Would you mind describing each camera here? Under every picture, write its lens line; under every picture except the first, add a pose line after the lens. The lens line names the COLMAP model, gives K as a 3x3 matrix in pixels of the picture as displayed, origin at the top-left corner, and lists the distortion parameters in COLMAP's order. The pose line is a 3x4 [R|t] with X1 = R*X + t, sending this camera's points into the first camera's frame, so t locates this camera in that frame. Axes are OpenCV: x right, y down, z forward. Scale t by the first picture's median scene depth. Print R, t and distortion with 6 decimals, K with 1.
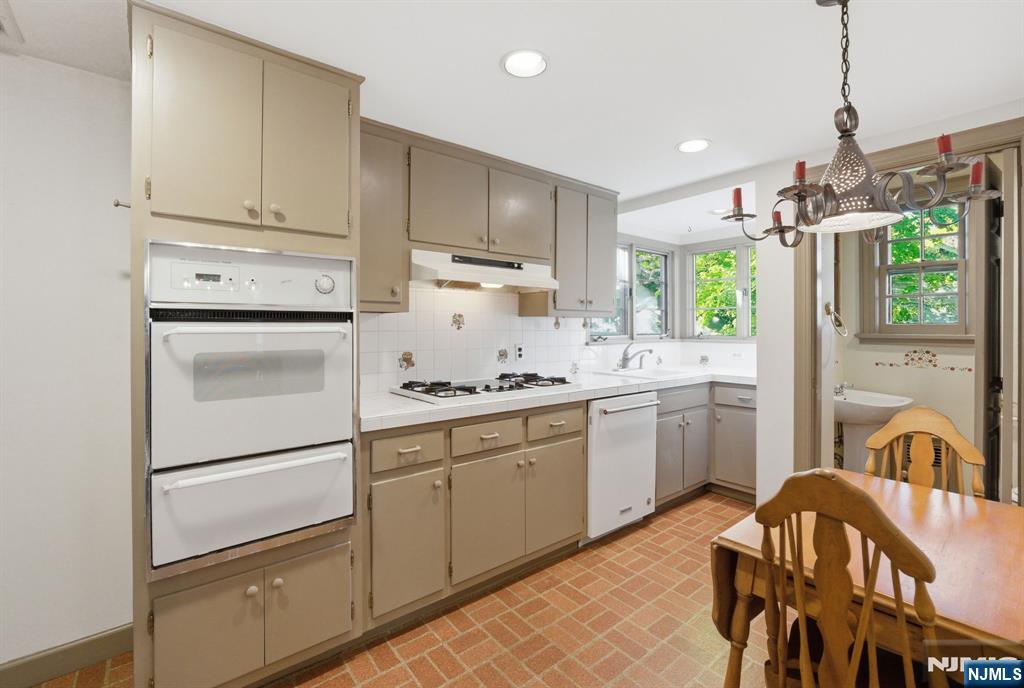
lens RADIAL K [[442.0, 0, 514.1], [0, 442.0, 334.3], [0, 0, 1]] dist [-0.008086, 0.000506]
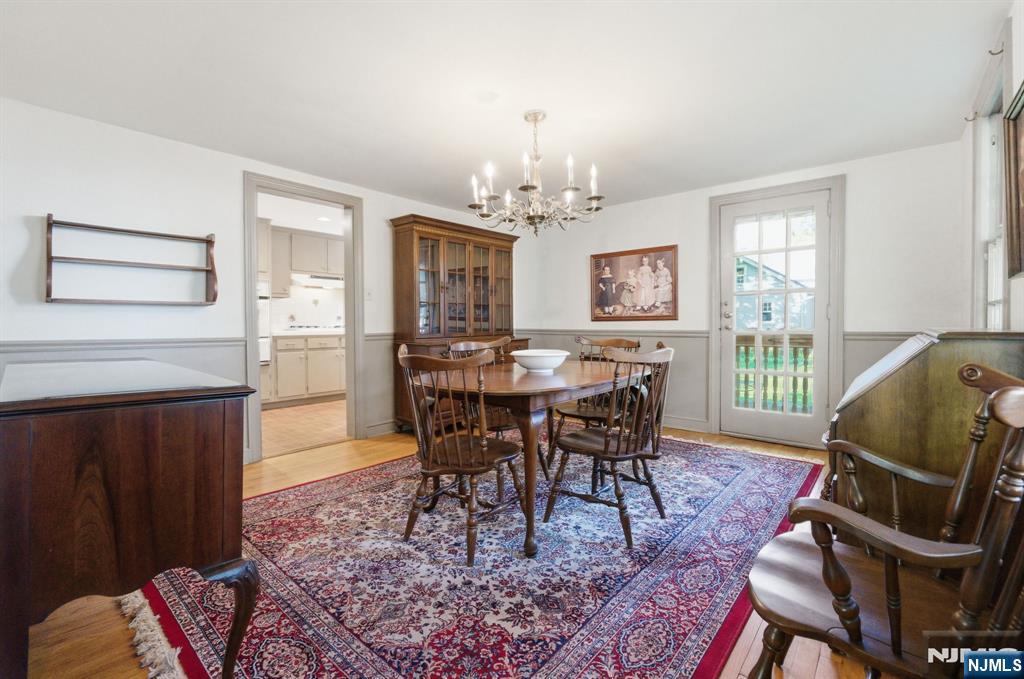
lens RADIAL K [[439.0, 0, 512.0], [0, 439.0, 339.5], [0, 0, 1]] dist [0.000615, 0.000027]
pose [[0.985038, -0.009544, 0.172075, 0.671694], [0.006767, 0.999837, 0.016718, 0.181858], [-0.172206, -0.015303, 0.984942, -2.013243]]
